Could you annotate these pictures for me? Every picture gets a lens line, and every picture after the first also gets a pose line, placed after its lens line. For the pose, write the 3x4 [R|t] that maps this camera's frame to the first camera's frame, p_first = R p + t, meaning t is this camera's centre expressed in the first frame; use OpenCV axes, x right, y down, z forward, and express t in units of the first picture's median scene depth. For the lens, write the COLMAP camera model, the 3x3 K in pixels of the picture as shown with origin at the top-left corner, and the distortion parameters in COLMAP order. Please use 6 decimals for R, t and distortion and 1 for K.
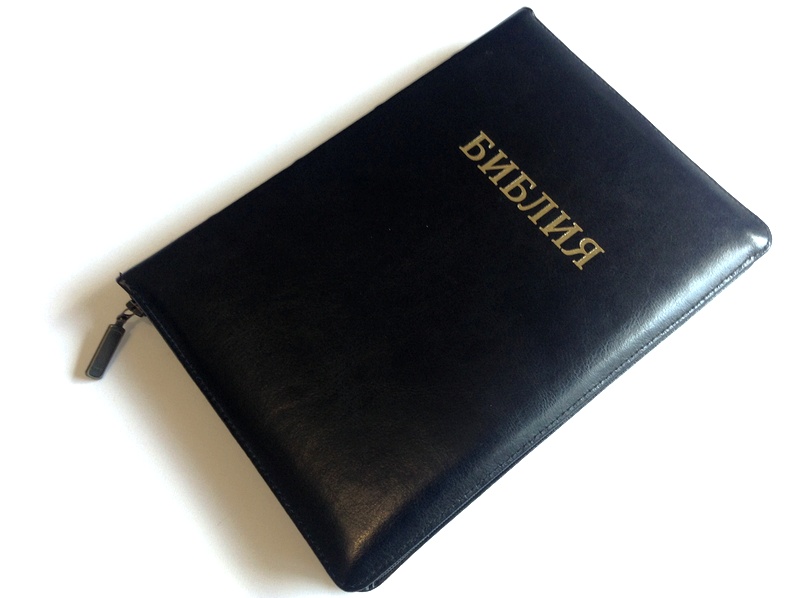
lens RADIAL K [[749.4, 0, 400.0], [0, 749.4, 299.0], [0, 0, 1]] dist [0.142584, -0.425498]
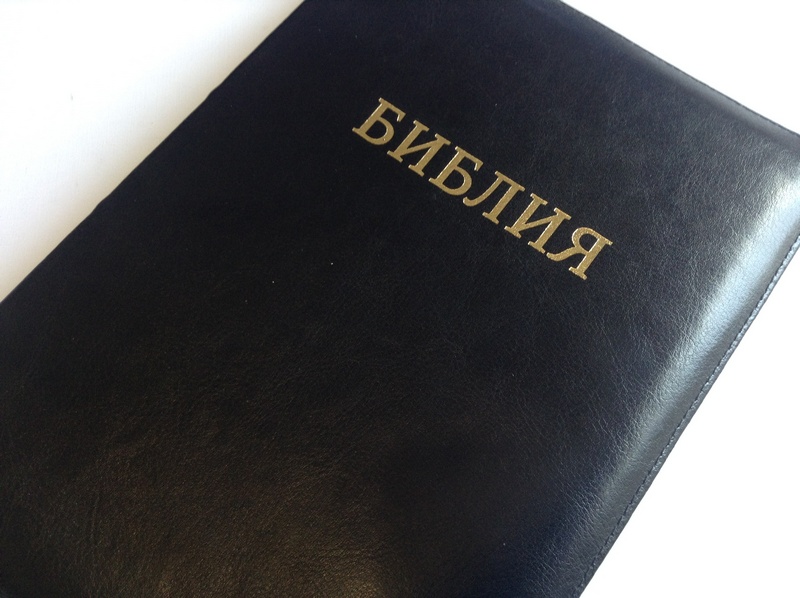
lens RADIAL K [[749.4, 0, 400.0], [0, 749.4, 299.0], [0, 0, 1]] dist [0.142584, -0.425498]
pose [[0.969779, -0.226503, 0.090693, 0.028346], [0.225356, 0.974009, 0.022820, -0.069173], [-0.093505, -0.001692, 0.995617, 0.371815]]
